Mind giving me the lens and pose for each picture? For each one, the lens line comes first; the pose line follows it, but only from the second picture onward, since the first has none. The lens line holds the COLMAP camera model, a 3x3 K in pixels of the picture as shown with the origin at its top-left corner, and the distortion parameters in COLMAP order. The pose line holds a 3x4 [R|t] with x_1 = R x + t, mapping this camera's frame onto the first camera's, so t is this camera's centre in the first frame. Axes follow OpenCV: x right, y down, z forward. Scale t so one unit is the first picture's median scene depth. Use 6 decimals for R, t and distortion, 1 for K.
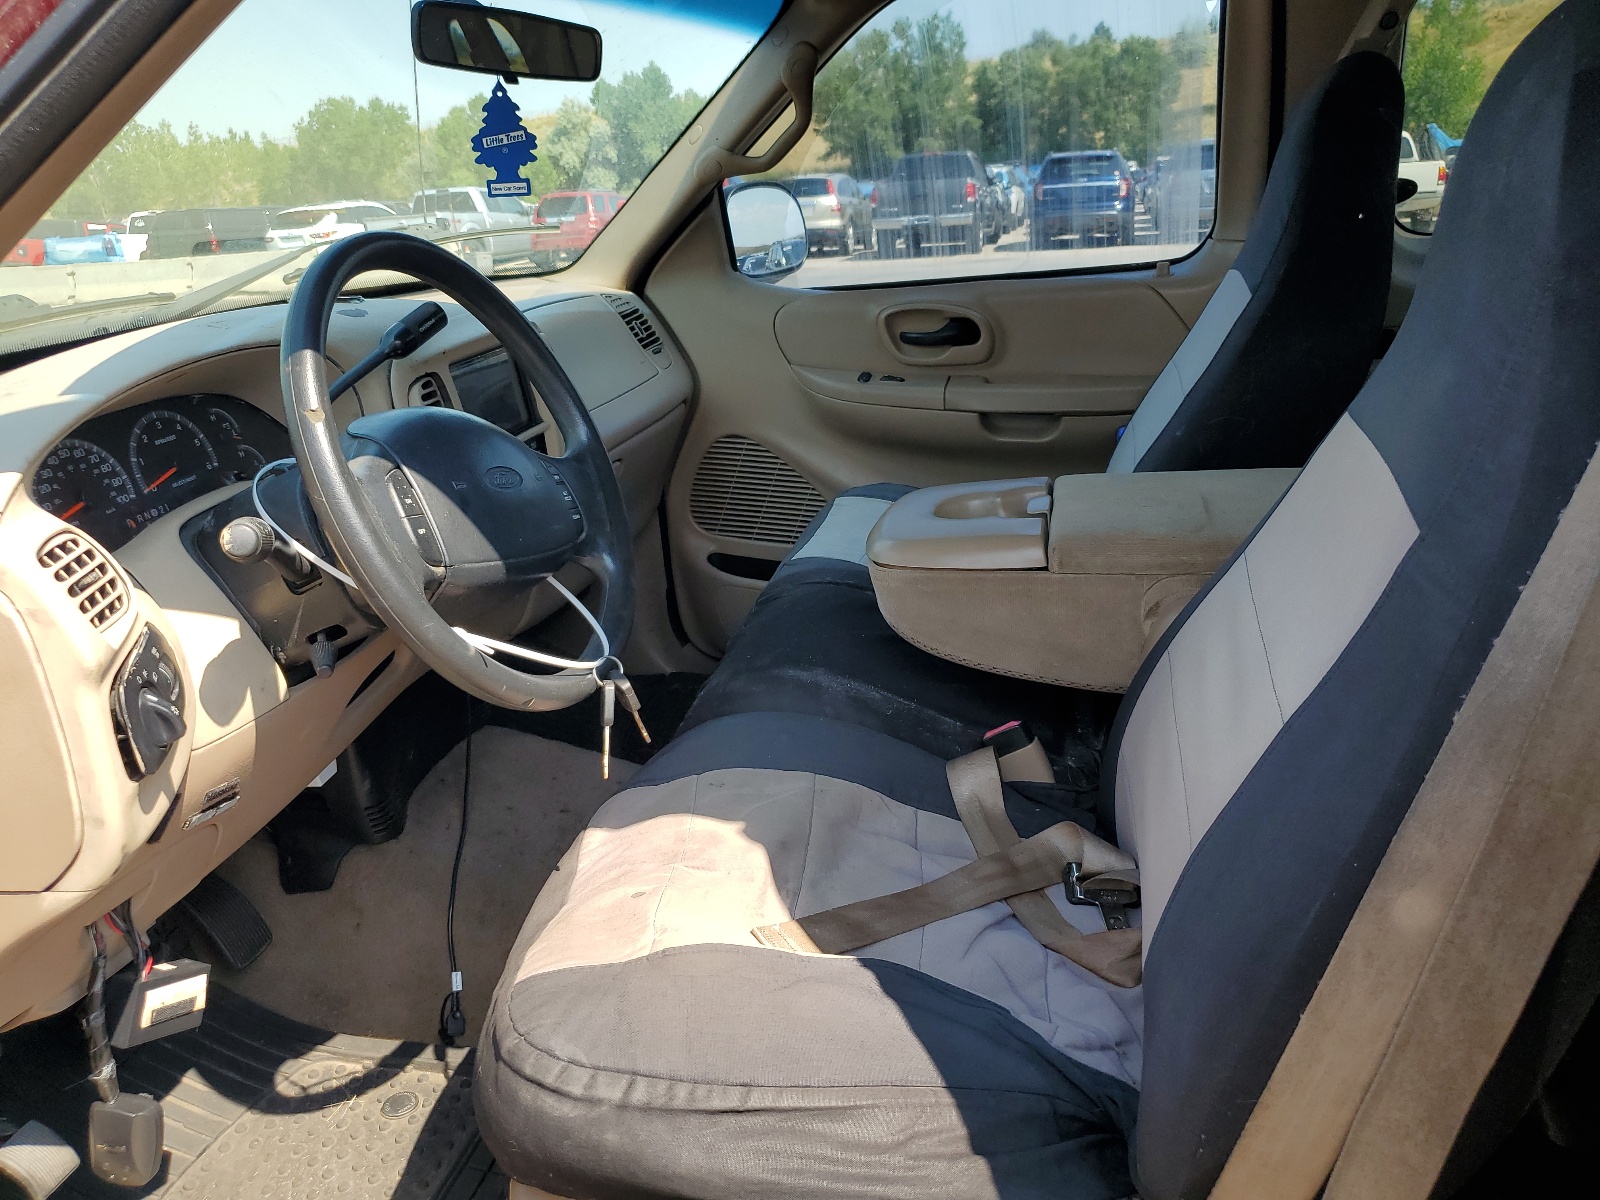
lens RADIAL K [[1275.6, 0, 799.8], [0, 1275.6, 655.5], [0, 0, 1]] dist [0.006297, 0.004607]
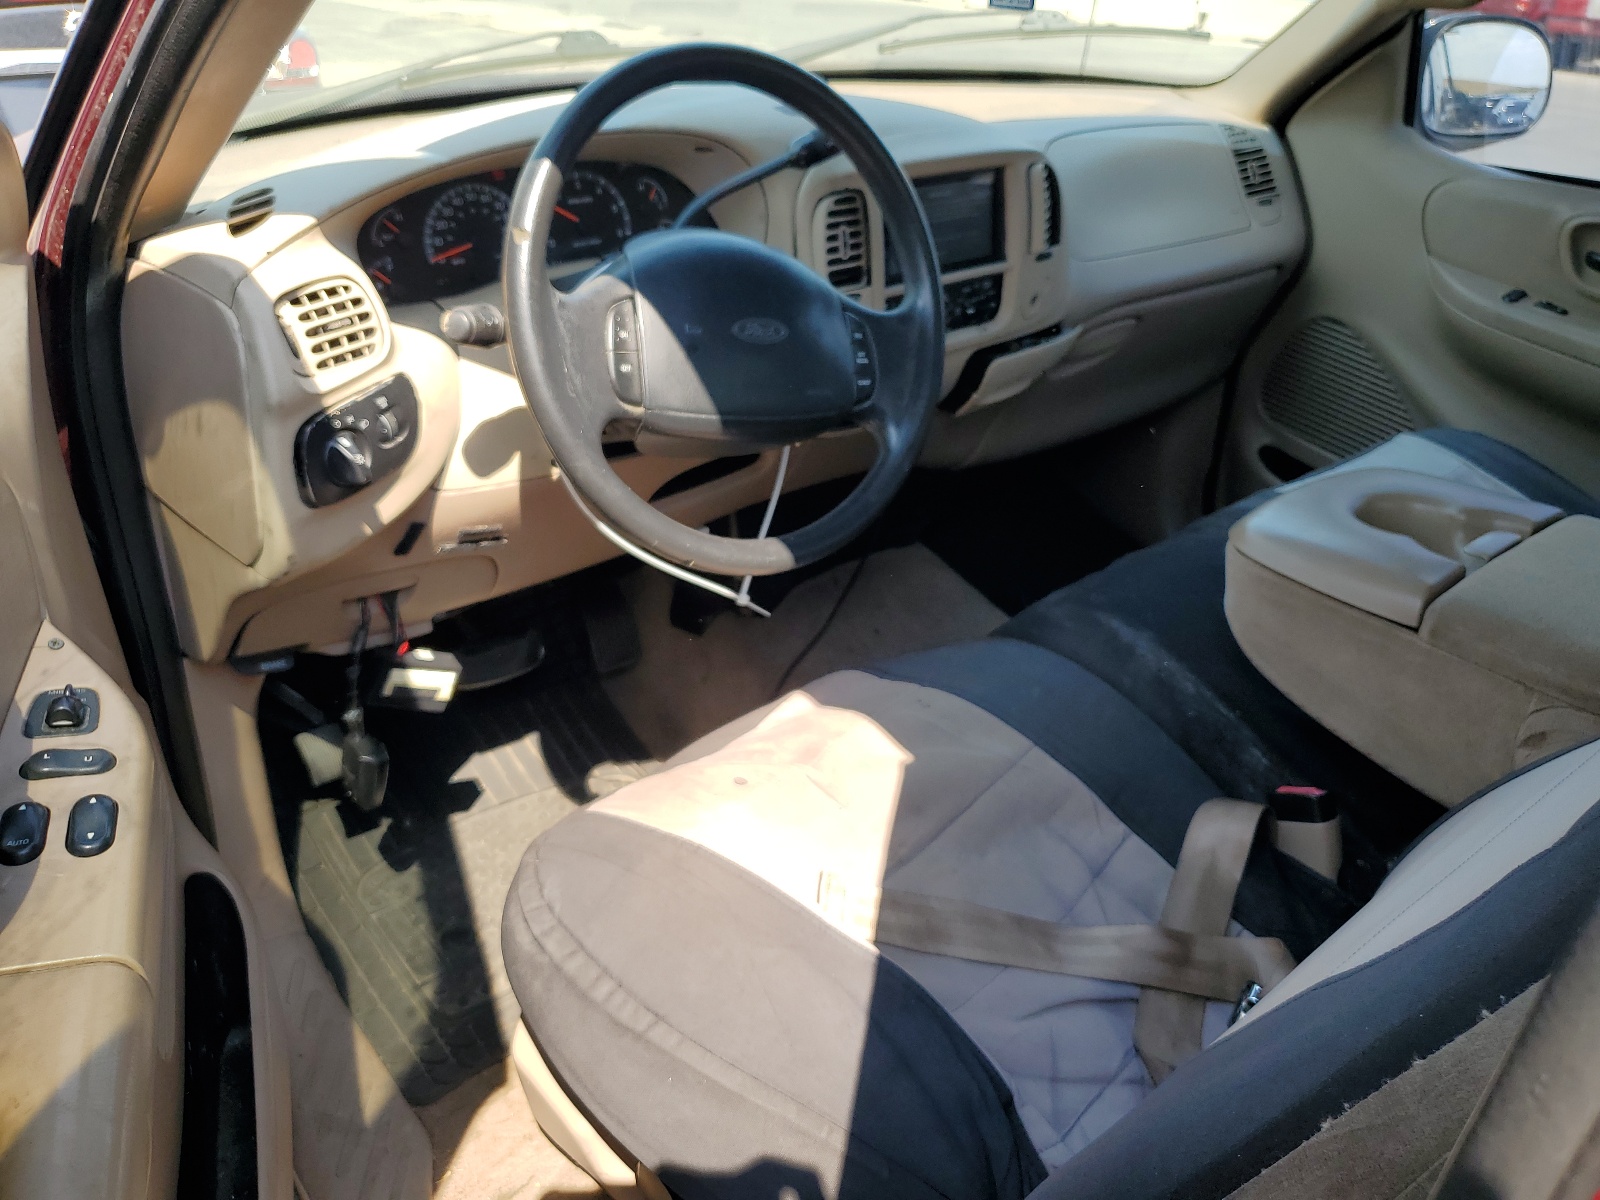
lens RADIAL K [[1291.3, 0, 800.0], [0, 1291.3, 600.0], [0, 0, 1]] dist [0.007273, 0.007213]
pose [[0.791055, 0.380153, -0.479287, 0.281011], [-0.313653, 0.924700, 0.215759, -0.143721], [0.525218, -0.020347, 0.850725, 0.161559]]
